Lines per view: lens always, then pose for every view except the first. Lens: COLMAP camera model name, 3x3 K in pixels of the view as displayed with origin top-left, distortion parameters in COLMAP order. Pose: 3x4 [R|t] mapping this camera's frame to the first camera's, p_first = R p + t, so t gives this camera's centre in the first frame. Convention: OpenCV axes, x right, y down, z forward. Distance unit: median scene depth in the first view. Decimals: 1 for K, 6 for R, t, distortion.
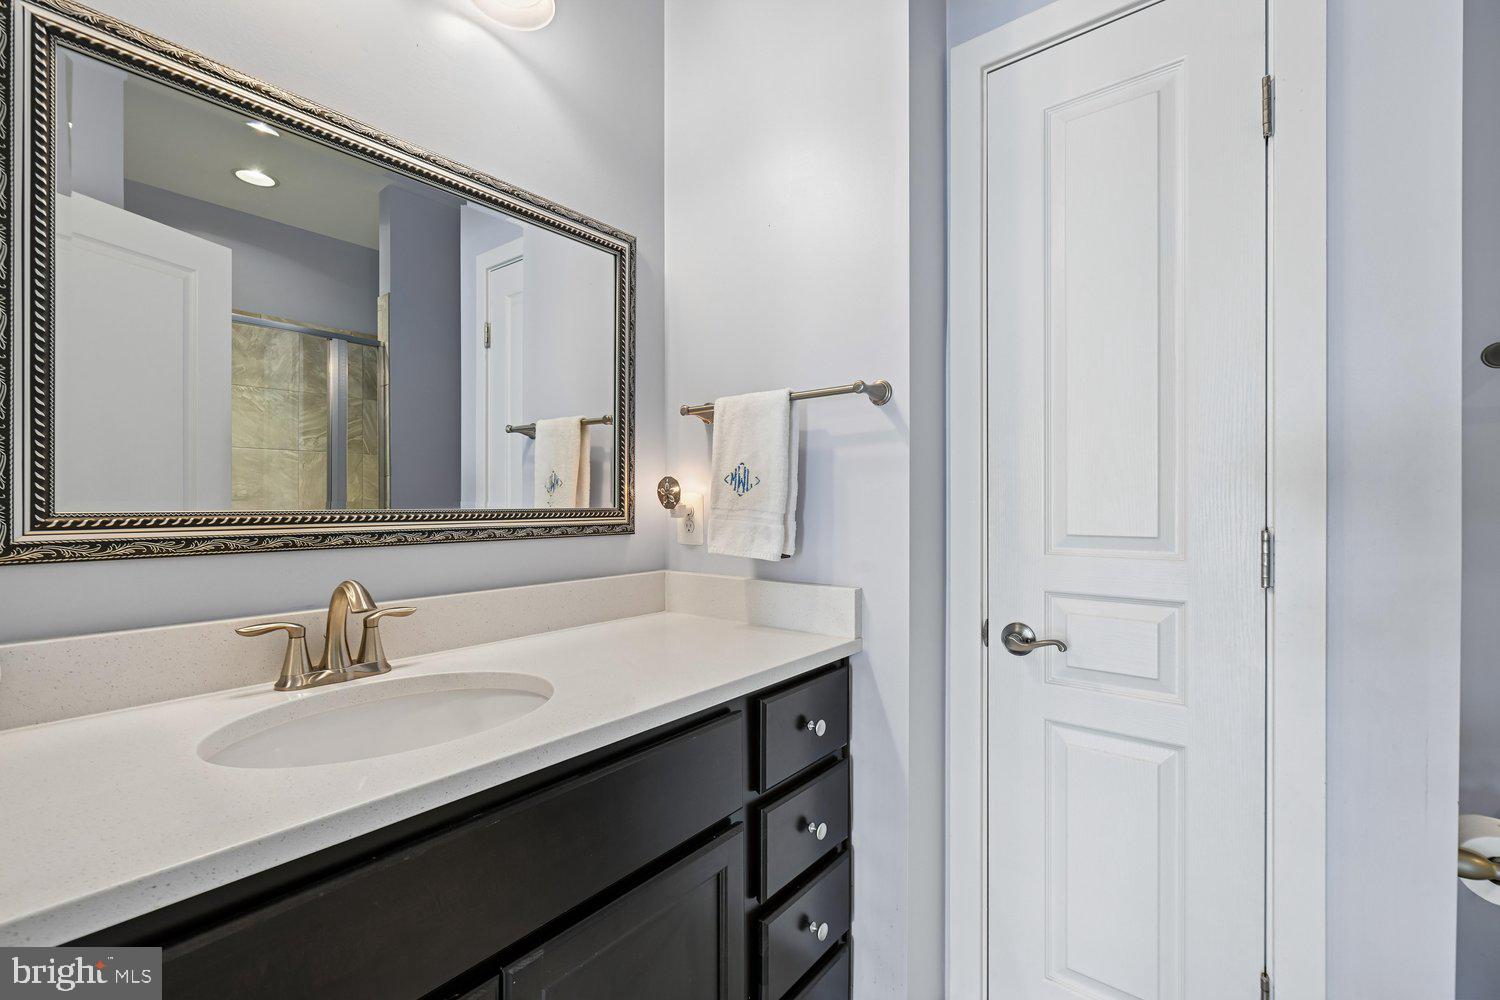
lens RADIAL K [[661.3, 0, 750.3], [0, 661.3, 505.2], [0, 0, 1]] dist [0.065448, 0.000050]
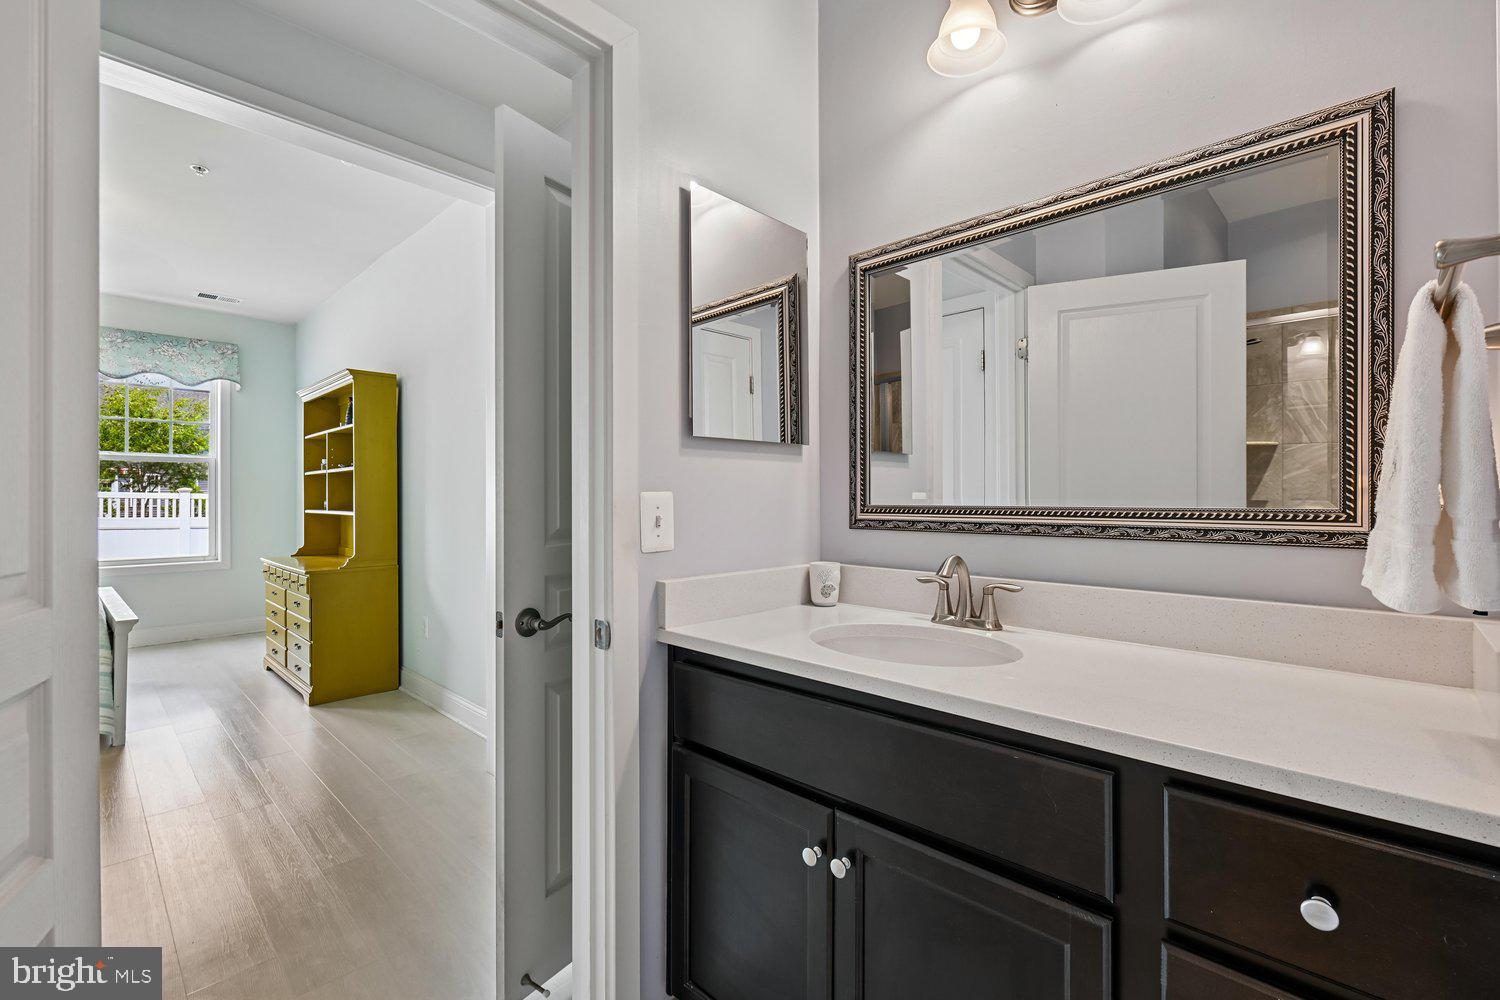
lens RADIAL K [[671.4, 0, 717.5], [0, 671.4, 494.7], [0, 0, 1]] dist [0.001347, 0.000266]
pose [[-0.104839, -0.001097, -0.994489, 0.709915], [-0.001584, 0.999998, -0.000936, -0.011253], [0.994488, 0.001477, -0.104840, 0.554505]]
